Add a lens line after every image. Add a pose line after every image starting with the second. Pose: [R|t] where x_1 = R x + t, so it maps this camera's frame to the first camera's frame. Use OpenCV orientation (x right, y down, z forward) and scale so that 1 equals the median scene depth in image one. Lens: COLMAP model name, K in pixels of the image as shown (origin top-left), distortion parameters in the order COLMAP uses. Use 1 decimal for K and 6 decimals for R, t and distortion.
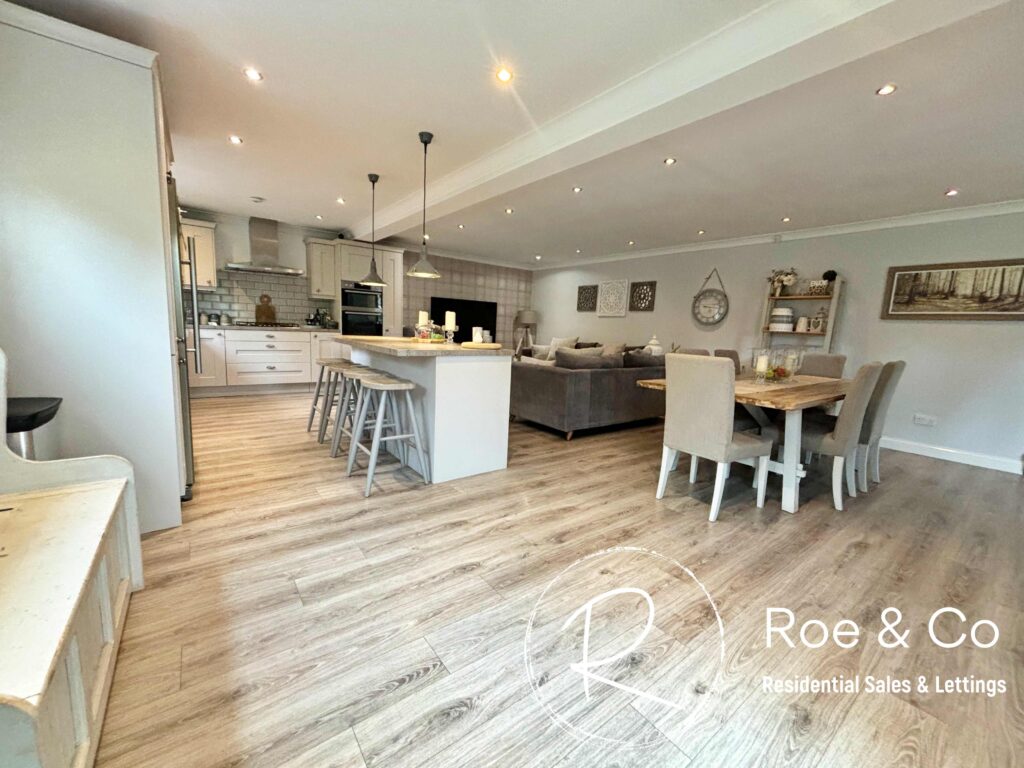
lens RADIAL K [[413.7, 0, 513.0], [0, 413.7, 382.9], [0, 0, 1]] dist [-0.002234, 0.001913]
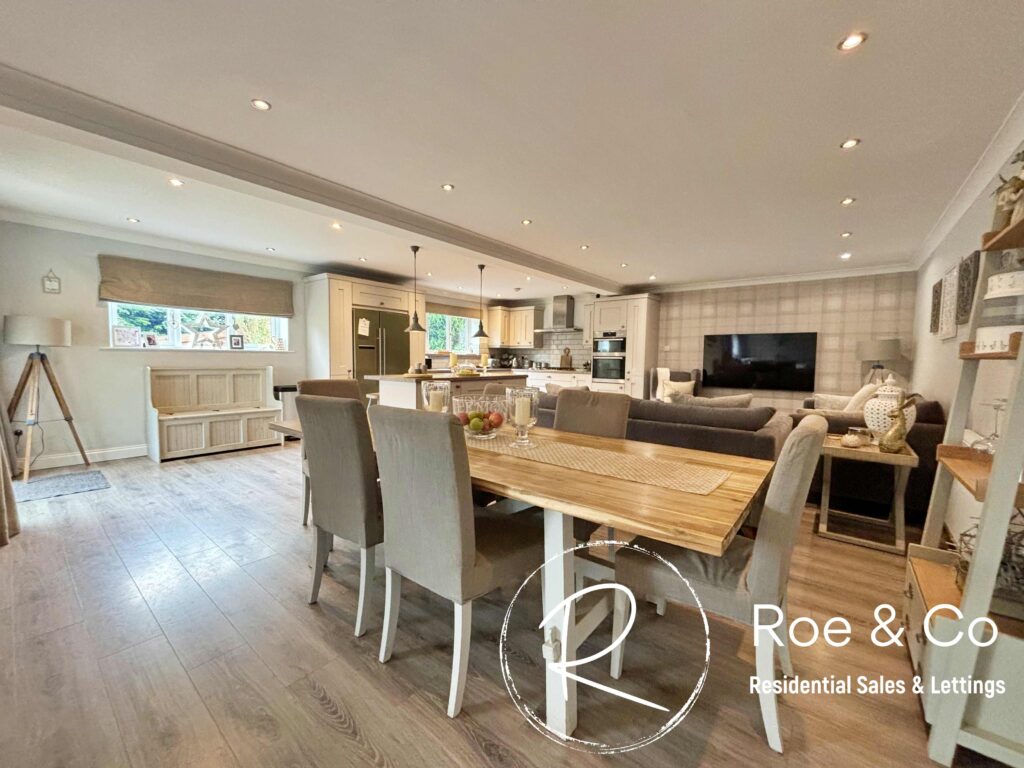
lens RADIAL K [[413.7, 0, 511.7], [0, 413.7, 387.0], [0, 0, 1]] dist [-0.002234, 0.001913]
pose [[0.236496, 0.021689, -0.971390, 0.704413], [-0.133979, 0.990929, -0.010494, -0.042694], [0.962351, 0.132627, 0.237257, 0.505567]]
